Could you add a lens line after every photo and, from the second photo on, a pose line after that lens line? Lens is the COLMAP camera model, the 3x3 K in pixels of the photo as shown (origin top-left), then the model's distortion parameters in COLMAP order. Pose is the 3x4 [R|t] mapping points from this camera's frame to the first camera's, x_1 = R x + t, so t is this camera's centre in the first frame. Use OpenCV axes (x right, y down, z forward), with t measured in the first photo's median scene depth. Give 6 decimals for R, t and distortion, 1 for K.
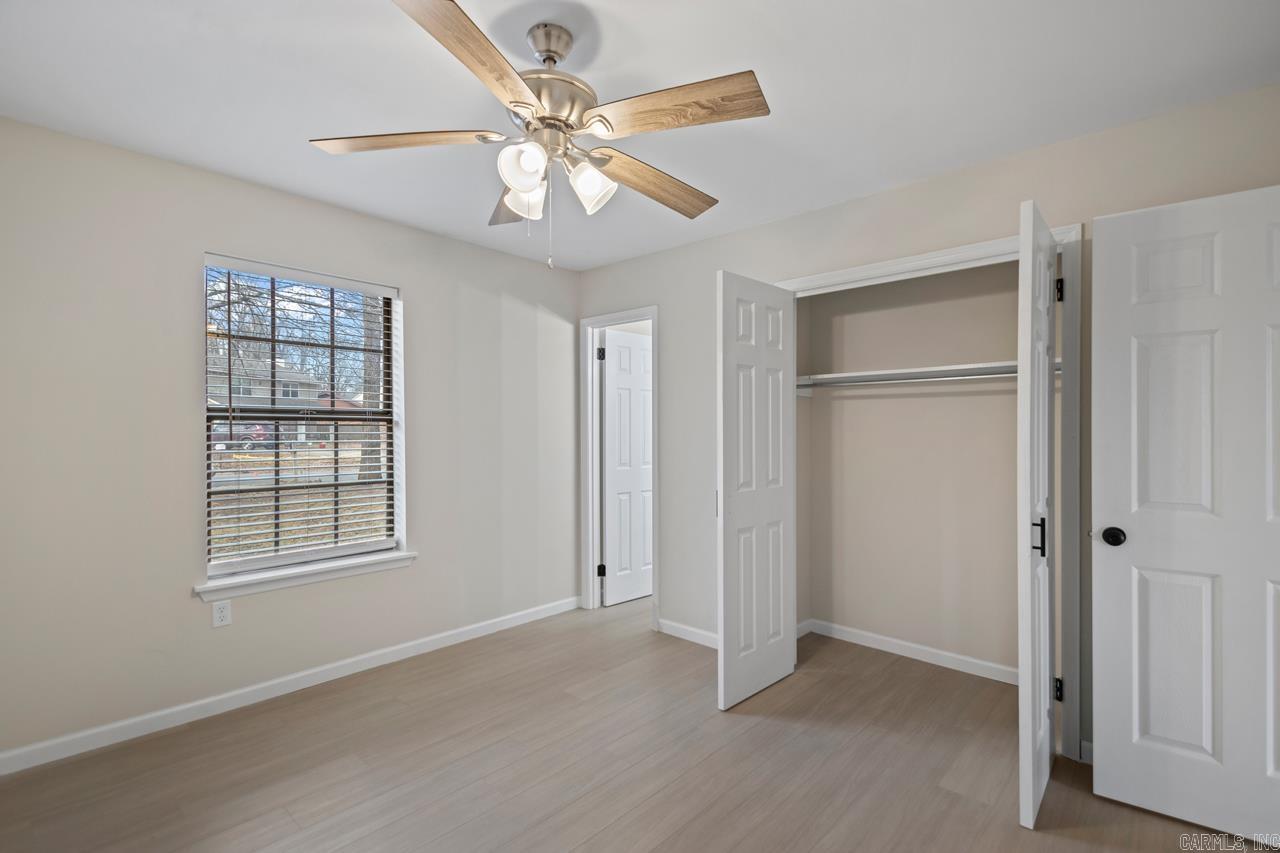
lens RADIAL K [[593.4, 0, 649.3], [0, 593.4, 424.9], [0, 0, 1]] dist [0.016073, -0.018018]
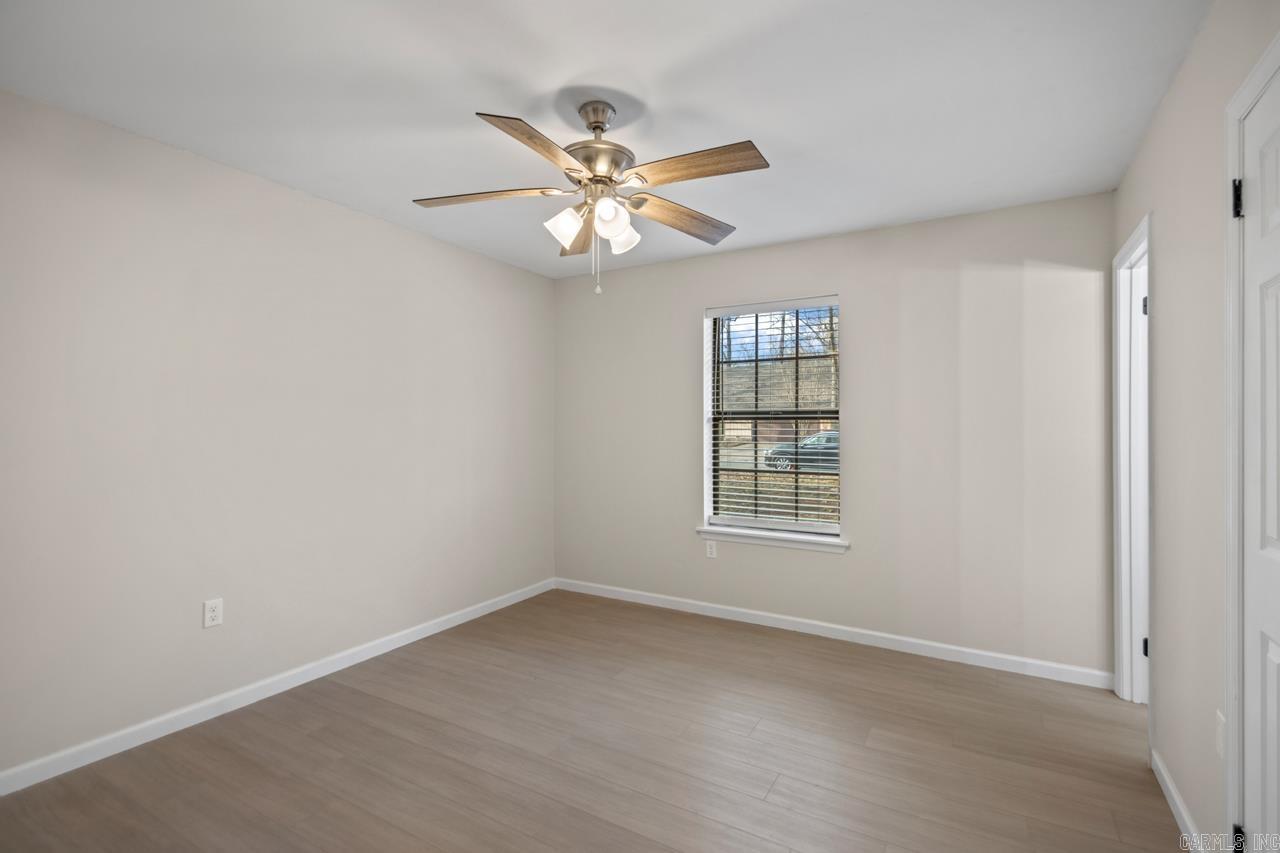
lens RADIAL K [[593.4, 0, 649.3], [0, 593.4, 424.9], [0, 0, 1]] dist [0.016073, -0.018018]
pose [[0.168370, -0.009162, -0.985681, 0.576134], [0.007926, 0.999937, -0.007941, 0.010919], [0.985692, -0.006475, 0.168432, 0.470508]]
